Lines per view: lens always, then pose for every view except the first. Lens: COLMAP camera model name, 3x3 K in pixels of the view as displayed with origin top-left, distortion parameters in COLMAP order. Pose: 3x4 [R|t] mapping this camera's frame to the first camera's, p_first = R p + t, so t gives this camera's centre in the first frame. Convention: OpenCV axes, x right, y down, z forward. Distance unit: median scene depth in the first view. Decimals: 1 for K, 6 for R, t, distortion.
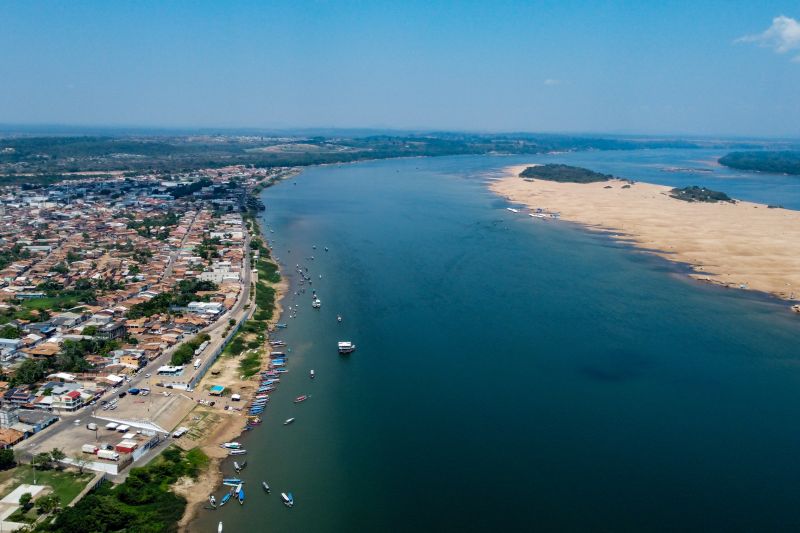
lens RADIAL K [[718.2, 0, 401.4], [0, 718.2, 263.7], [0, 0, 1]] dist [-0.010149, 0.001492]
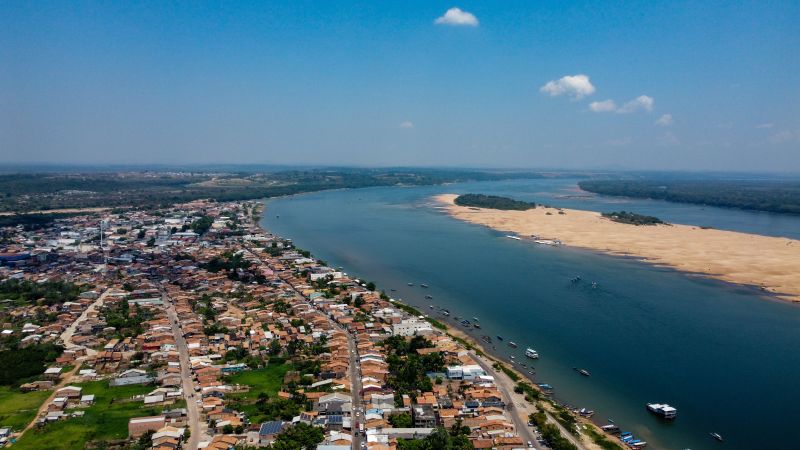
lens RADIAL K [[608.9, 0, 401.2], [0, 608.9, 226.5], [0, 0, 1]] dist [0.002864, -0.014777]
pose [[0.980356, -0.025841, 0.195537, -0.572587], [0.041983, 0.996001, -0.078864, -0.070458], [-0.192717, 0.085524, 0.977520, 0.308457]]
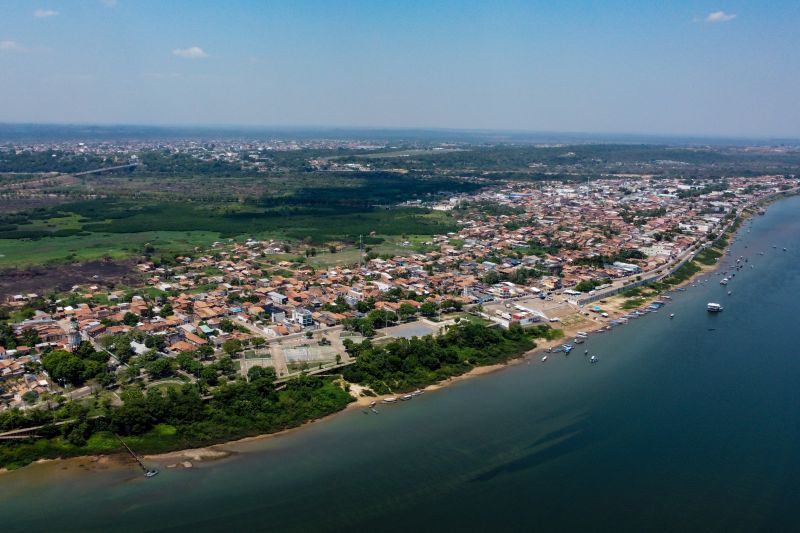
lens RADIAL K [[718.2, 0, 400.8], [0, 718.2, 264.7], [0, 0, 1]] dist [-0.010149, 0.001492]
pose [[0.731360, 0.127429, -0.669981, 0.327650], [-0.135159, 0.989986, 0.040753, 0.061441], [0.668464, 0.060749, 0.741259, -0.280921]]
